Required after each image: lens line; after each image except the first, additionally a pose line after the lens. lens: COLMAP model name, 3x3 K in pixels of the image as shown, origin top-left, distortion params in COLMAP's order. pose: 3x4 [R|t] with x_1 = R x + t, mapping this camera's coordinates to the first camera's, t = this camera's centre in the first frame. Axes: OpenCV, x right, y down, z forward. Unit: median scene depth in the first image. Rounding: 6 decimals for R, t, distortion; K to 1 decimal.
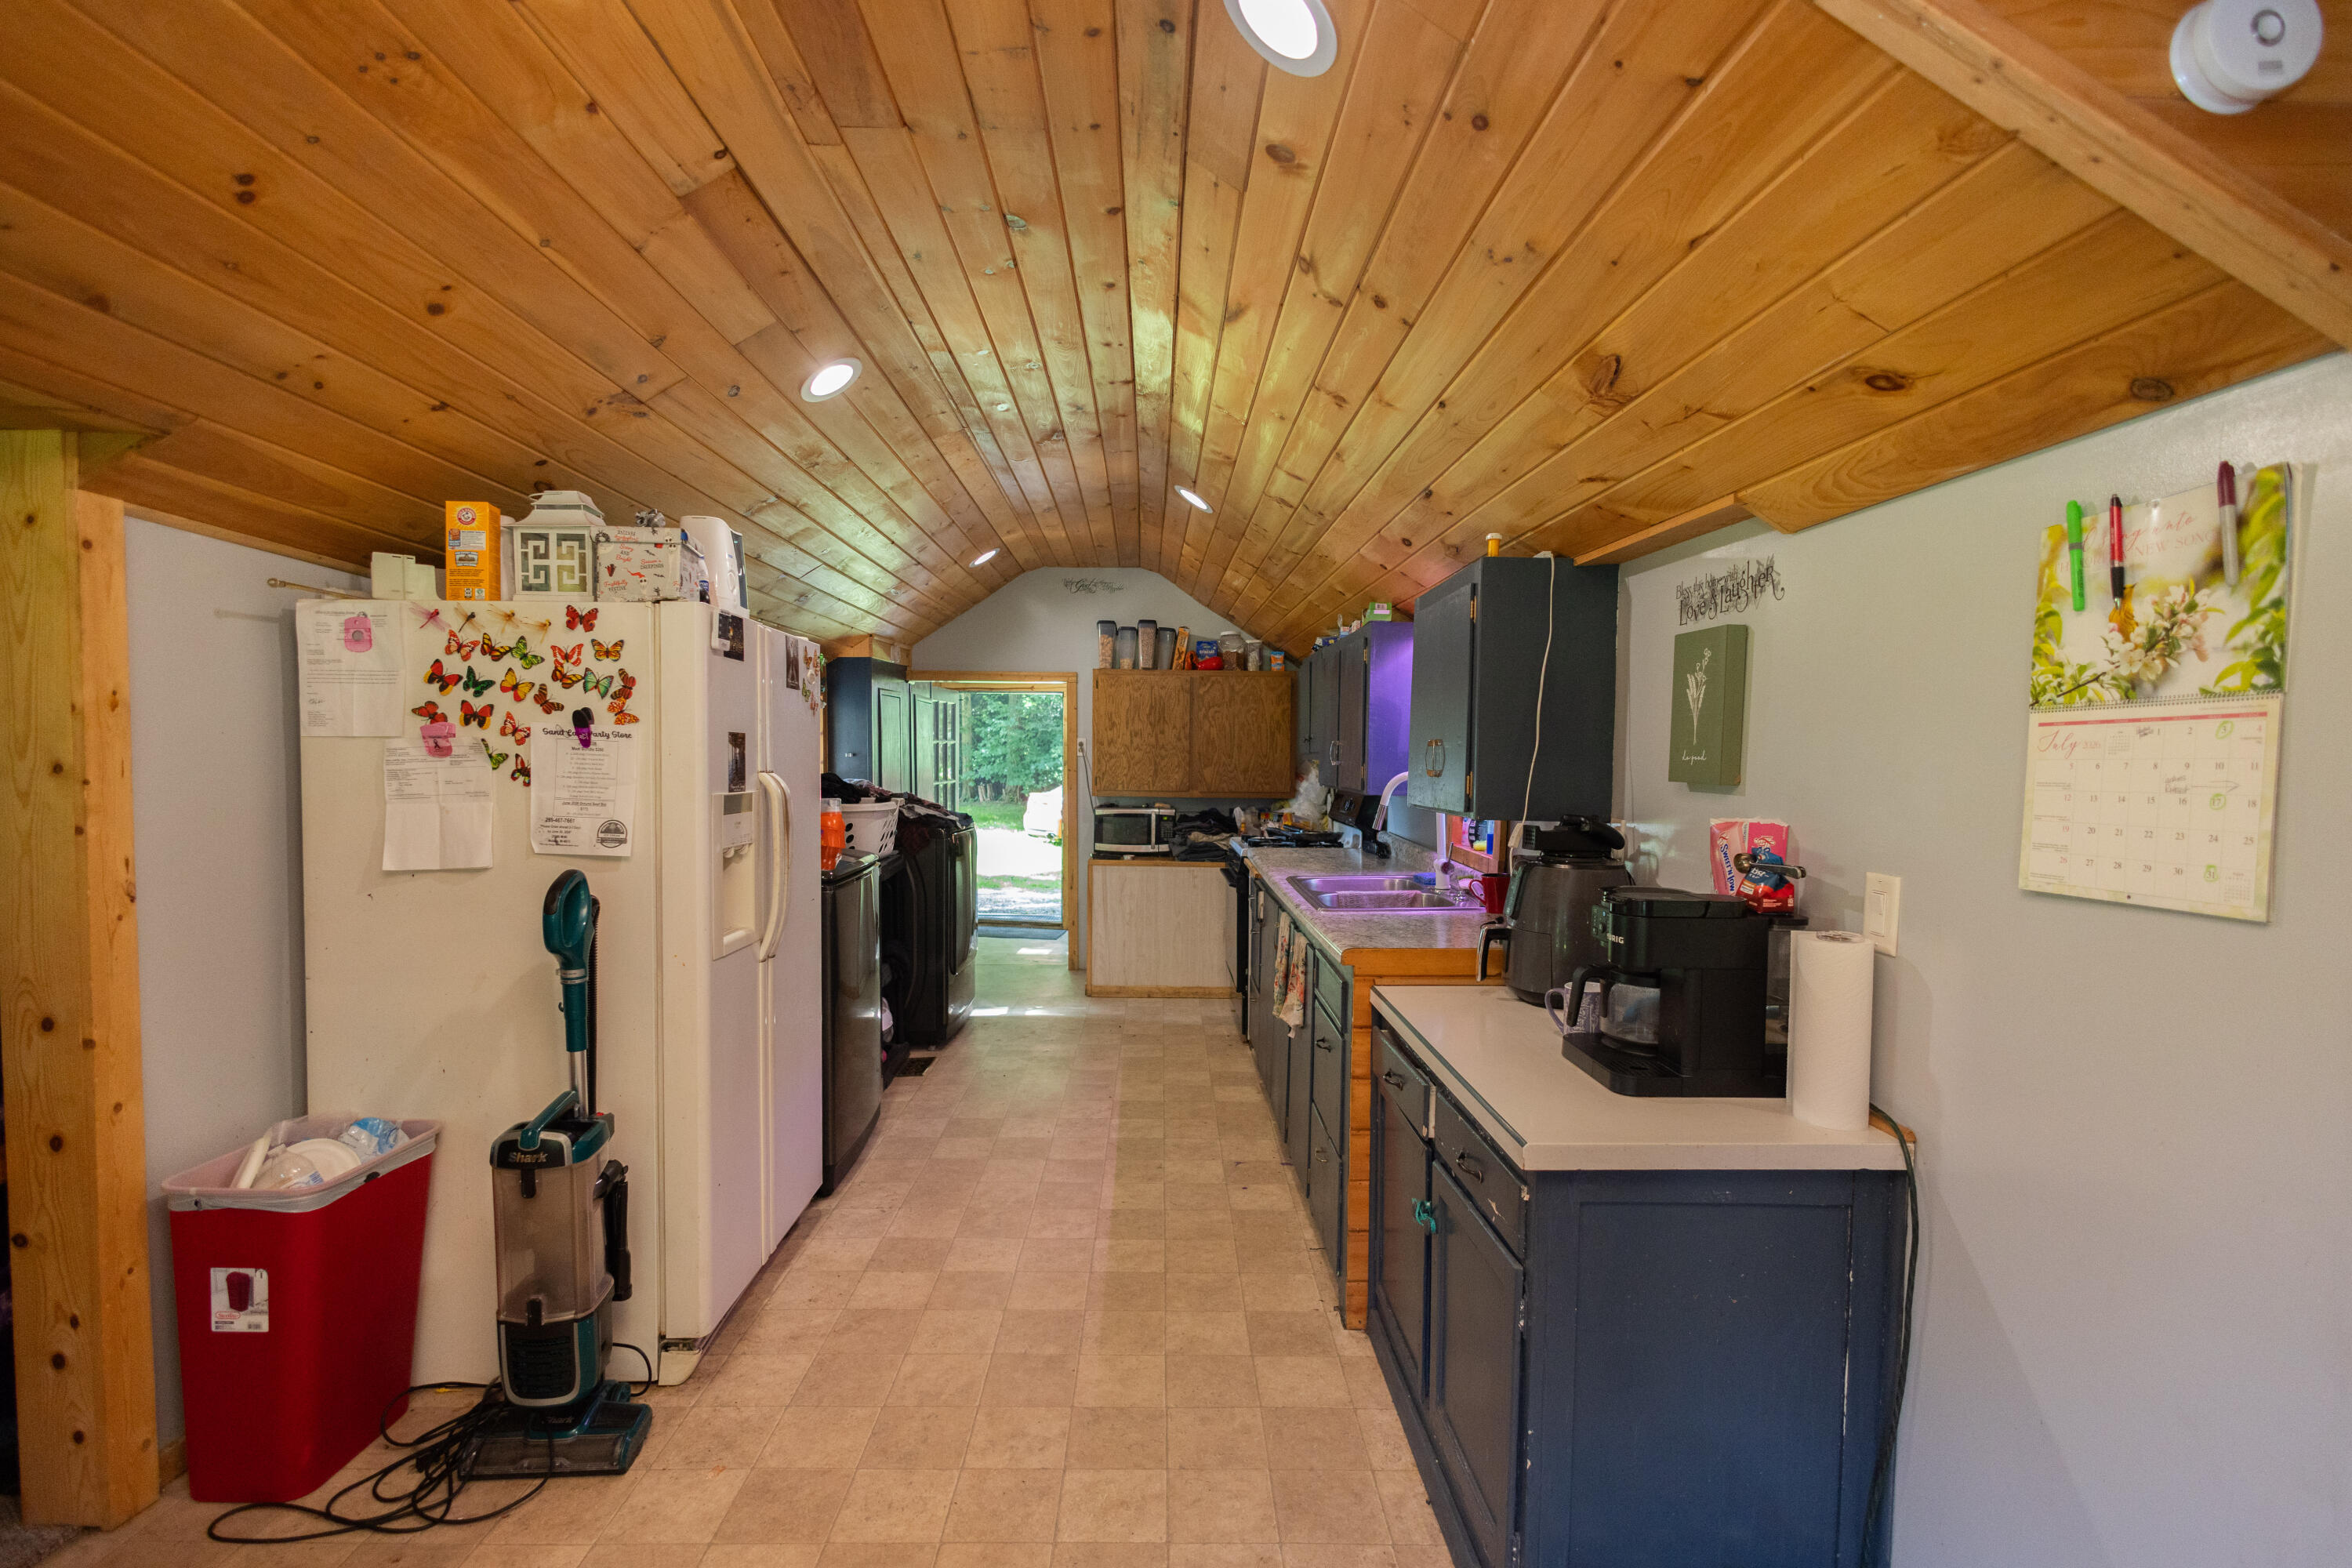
lens RADIAL K [[1091.9, 0, 1176.0], [0, 1091.9, 784.0], [0, 0, 1]] dist [0.025537, -0.009287]
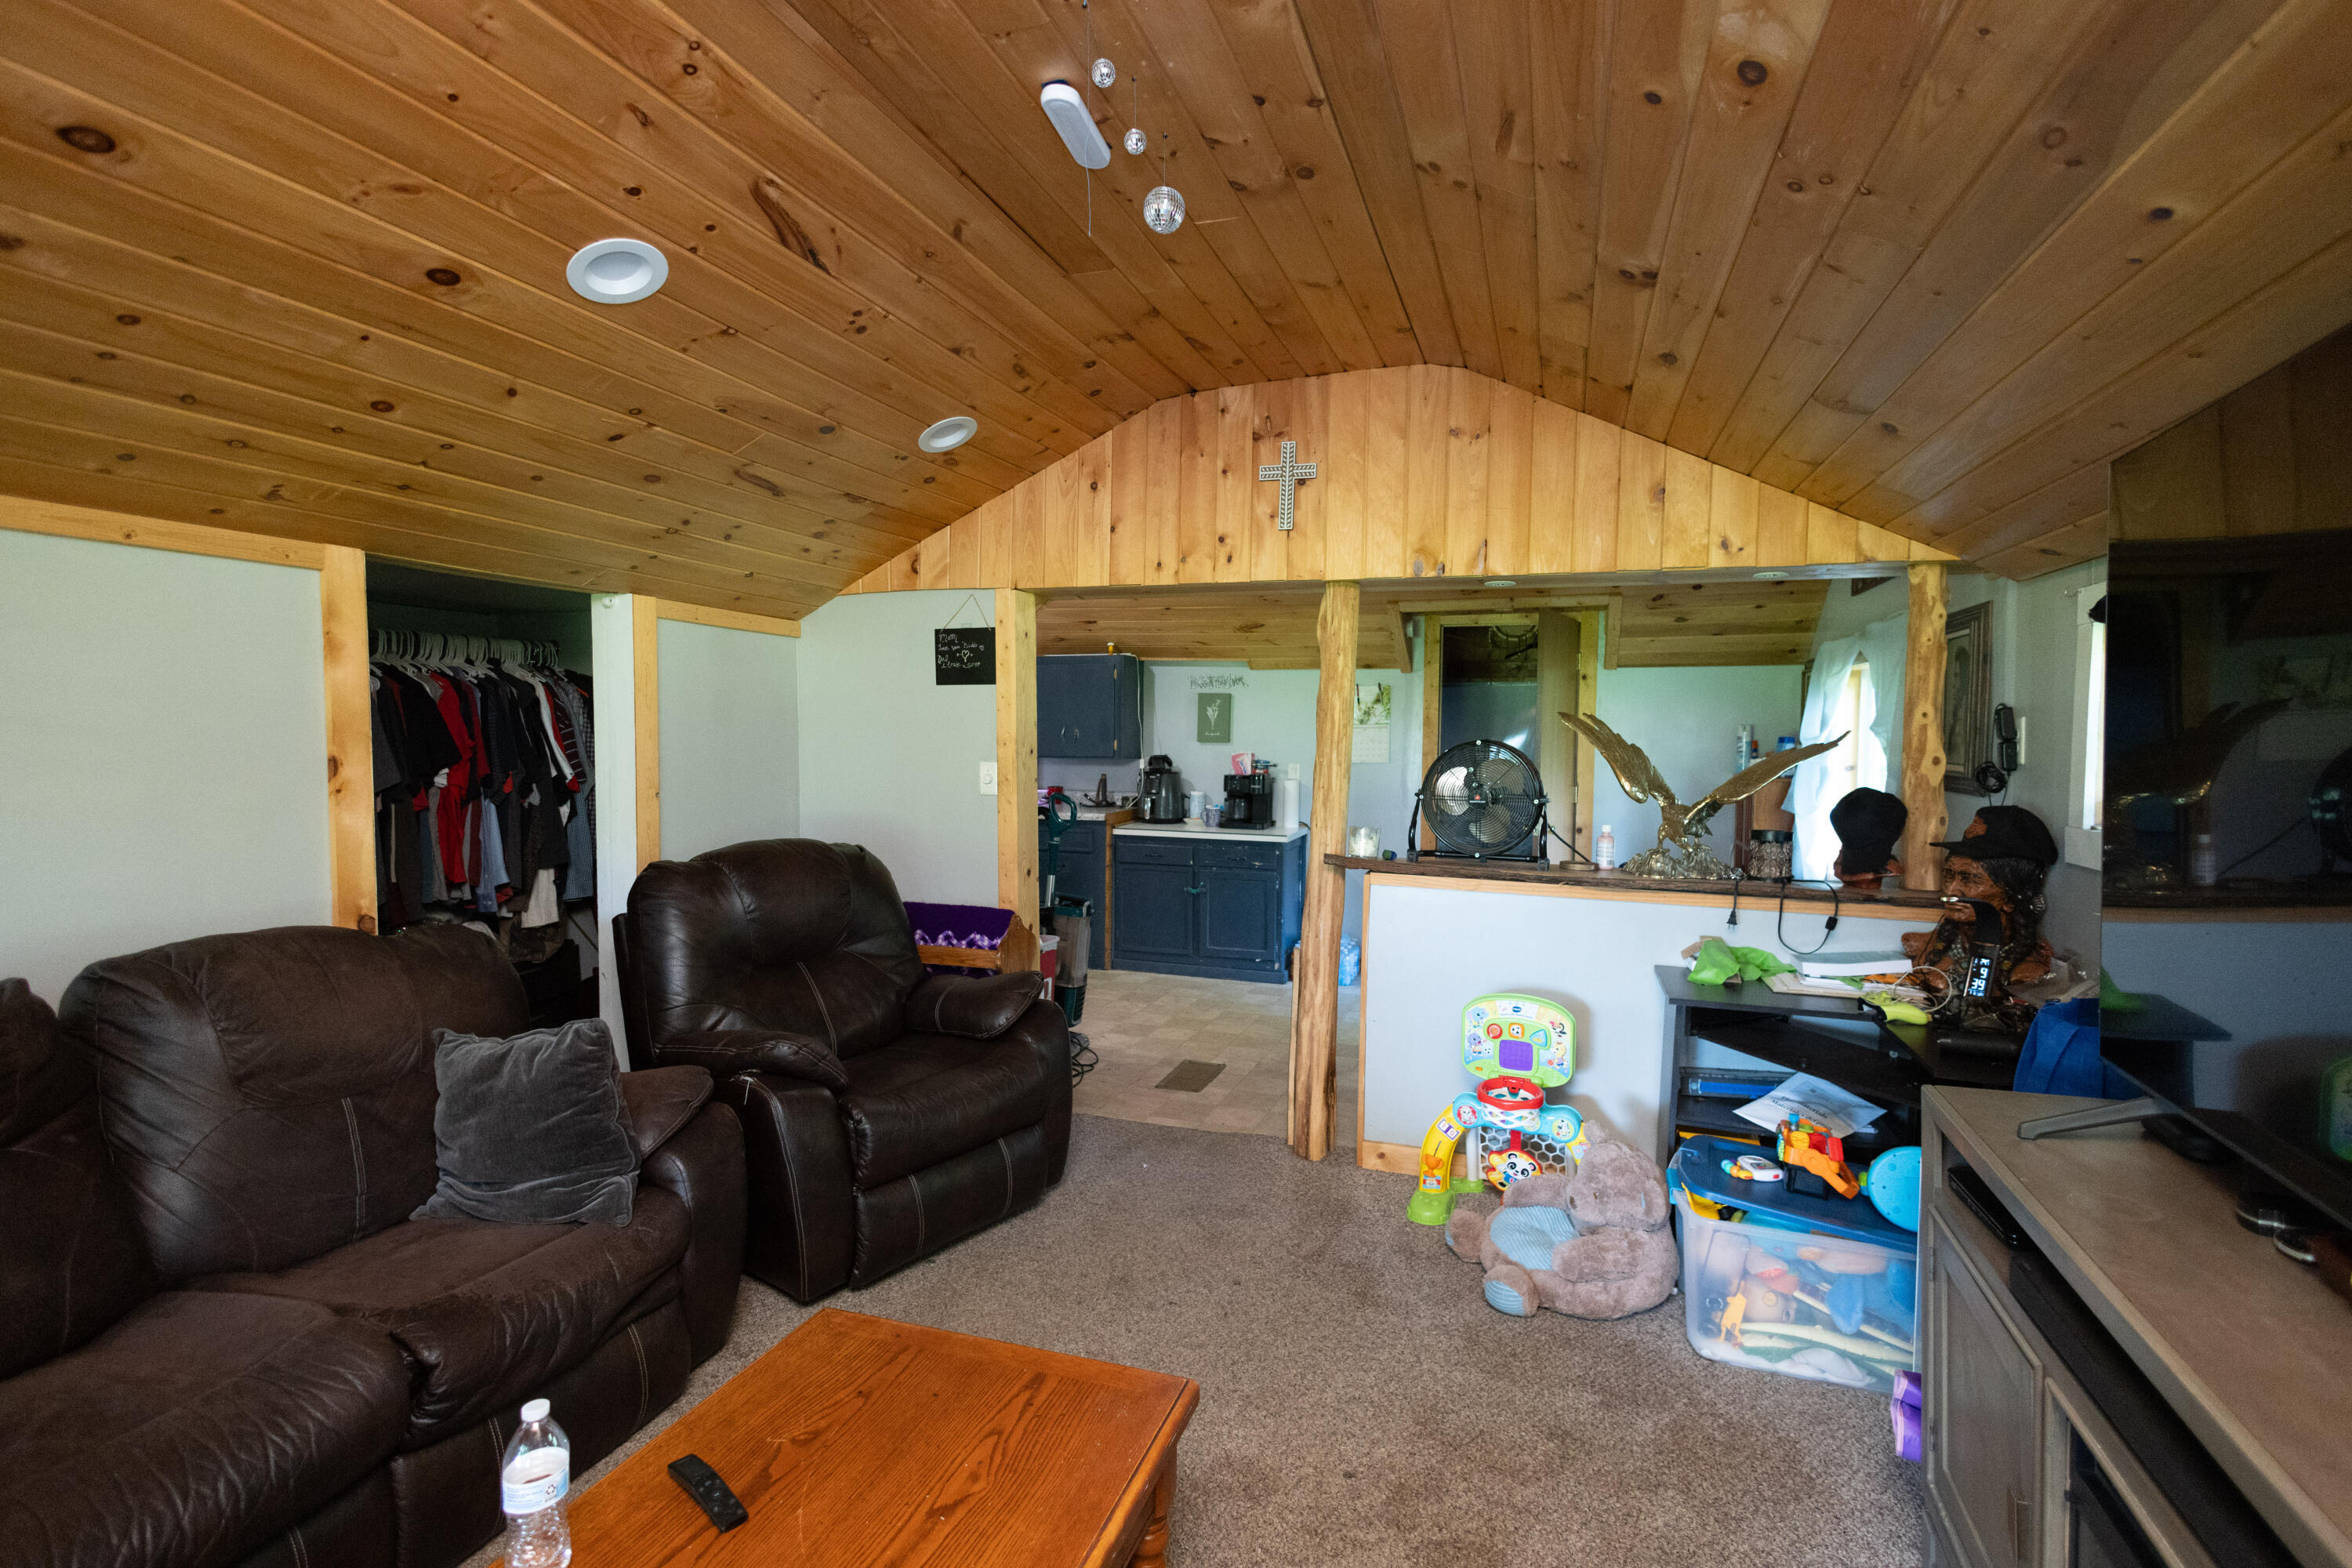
lens RADIAL K [[1091.9, 0, 1176.0], [0, 1091.9, 784.0], [0, 0, 1]] dist [0.025537, -0.009287]
pose [[0.358748, -0.049649, 0.932113, -3.013074], [0.025262, 0.998735, 0.043475, -0.028390], [-0.933093, 0.007951, 0.359548, -0.012901]]
